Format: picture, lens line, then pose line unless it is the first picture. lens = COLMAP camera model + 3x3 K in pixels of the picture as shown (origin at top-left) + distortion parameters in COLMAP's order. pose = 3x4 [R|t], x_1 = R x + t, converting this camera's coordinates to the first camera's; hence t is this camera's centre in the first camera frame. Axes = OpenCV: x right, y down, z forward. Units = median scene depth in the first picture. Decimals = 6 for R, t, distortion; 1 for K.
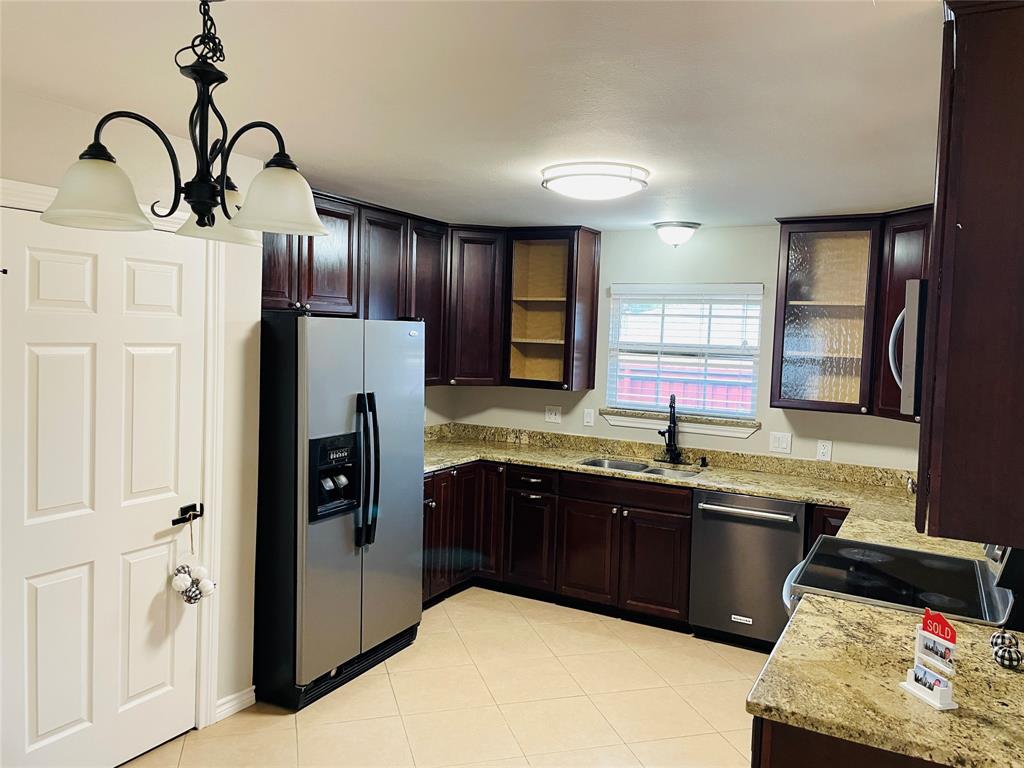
lens RADIAL K [[774.5, 0, 512.0], [0, 774.5, 384.0], [0, 0, 1]] dist [0.092263, -0.114924]
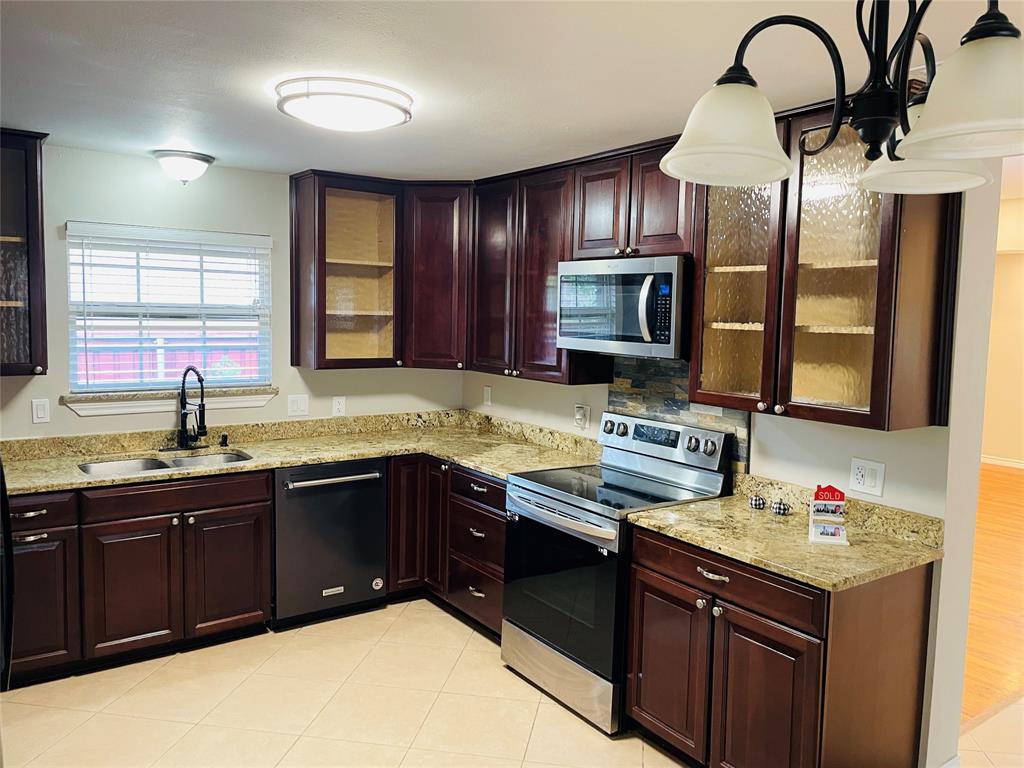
lens RADIAL K [[774.5, 0, 512.0], [0, 774.5, 384.0], [0, 0, 1]] dist [0.092263, -0.114924]
pose [[0.432818, -0.111650, 0.894541, -0.395785], [0.055015, 0.993723, 0.097411, -0.030044], [-0.899801, 0.007052, 0.436243, 0.341260]]
